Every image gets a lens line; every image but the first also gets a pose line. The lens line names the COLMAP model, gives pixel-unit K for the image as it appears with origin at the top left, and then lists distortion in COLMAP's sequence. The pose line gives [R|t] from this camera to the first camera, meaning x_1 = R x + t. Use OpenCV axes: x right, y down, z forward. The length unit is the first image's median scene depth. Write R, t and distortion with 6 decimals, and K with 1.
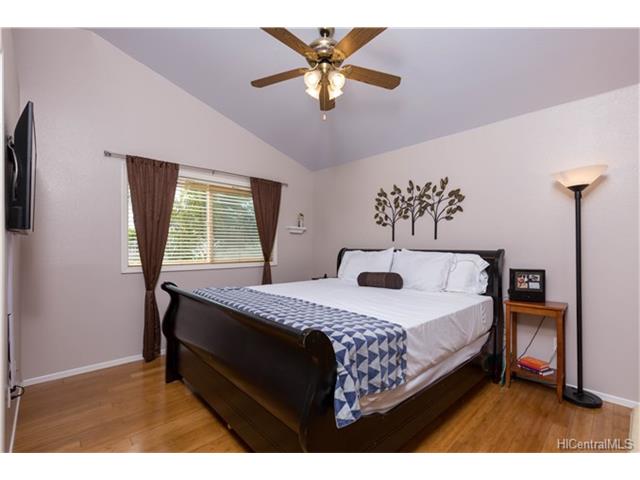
lens RADIAL K [[294.5, 0, 320.0], [0, 294.5, 240.0], [0, 0, 1]] dist [-0.022925, 0.000412]
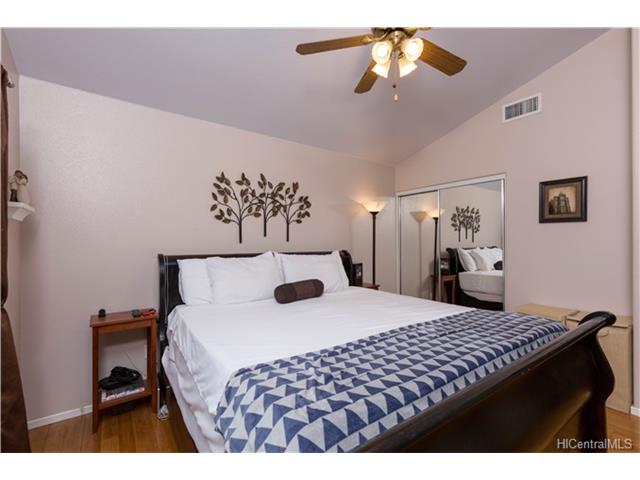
lens RADIAL K [[294.5, 0, 320.0], [0, 294.5, 240.0], [0, 0, 1]] dist [-0.022925, 0.000412]
pose [[0.111916, -0.004937, 0.993705, -0.556549], [-0.031208, 0.999477, 0.008481, -0.017915], [-0.993228, -0.031961, 0.111703, 0.732143]]
